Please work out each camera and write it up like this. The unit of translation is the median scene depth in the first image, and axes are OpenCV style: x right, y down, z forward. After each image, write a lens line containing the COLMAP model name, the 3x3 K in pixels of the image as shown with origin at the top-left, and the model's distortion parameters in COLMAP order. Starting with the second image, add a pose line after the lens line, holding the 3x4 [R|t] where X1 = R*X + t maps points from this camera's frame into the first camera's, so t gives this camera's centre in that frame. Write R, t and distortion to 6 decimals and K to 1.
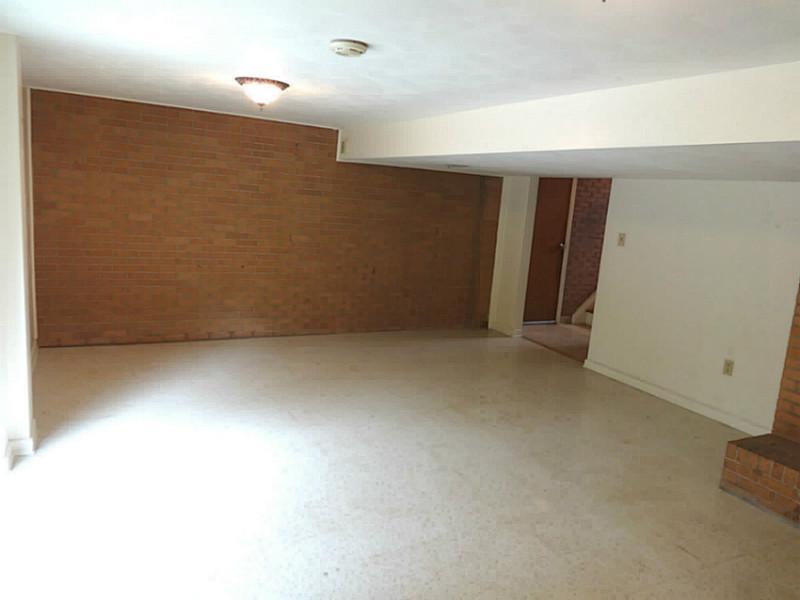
lens RADIAL K [[603.6, 0, 401.6], [0, 603.6, 299.9], [0, 0, 1]] dist [0.001909, -0.001030]
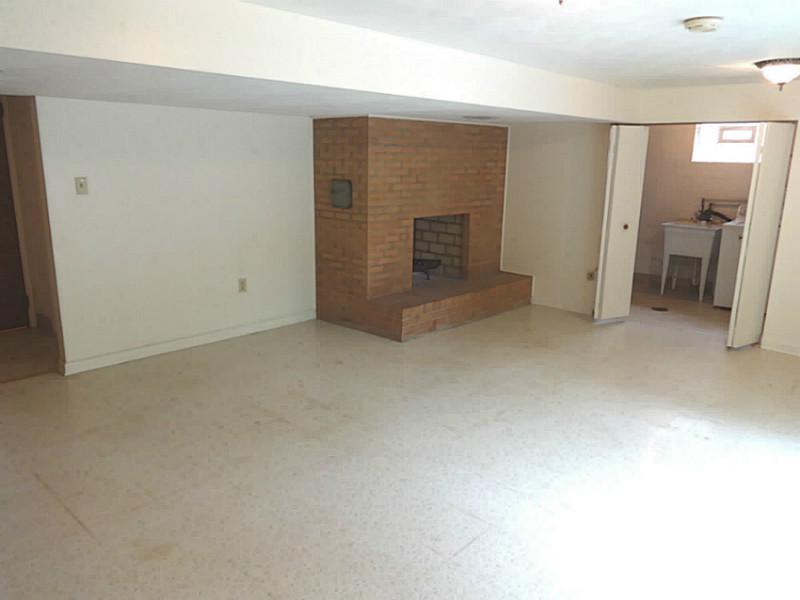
lens RADIAL K [[603.6, 0, 401.6], [0, 603.6, 299.9], [0, 0, 1]] dist [0.001909, -0.001030]
pose [[-0.330109, -0.305320, 0.893201, -0.644921], [0.117691, 0.925548, 0.359874, -0.266277], [-0.936577, 0.223920, -0.269598, 1.214183]]
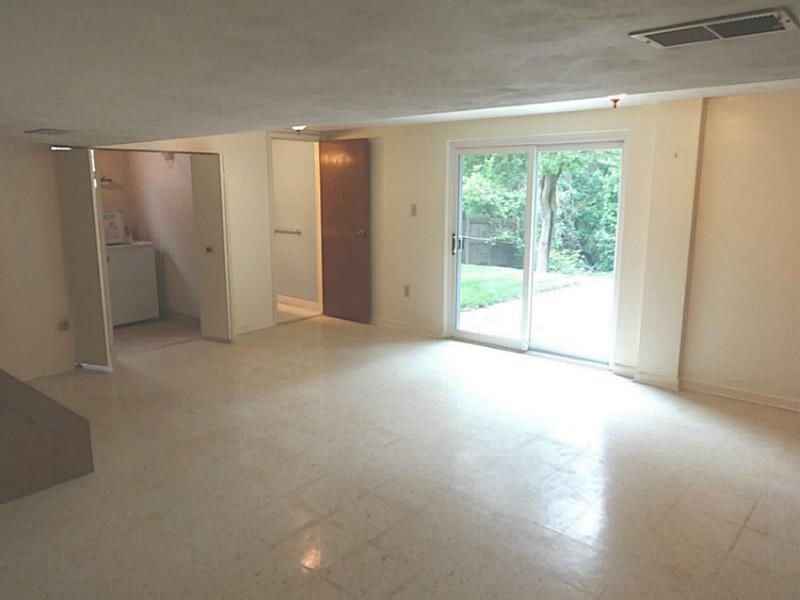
lens RADIAL K [[603.6, 0, 401.6], [0, 603.6, 299.9], [0, 0, 1]] dist [0.001909, -0.001030]
pose [[-0.929096, -0.010574, -0.369687, 0.384423], [-0.135198, 0.940118, 0.312889, -0.262568], [0.344241, 0.340685, -0.874890, 1.685011]]
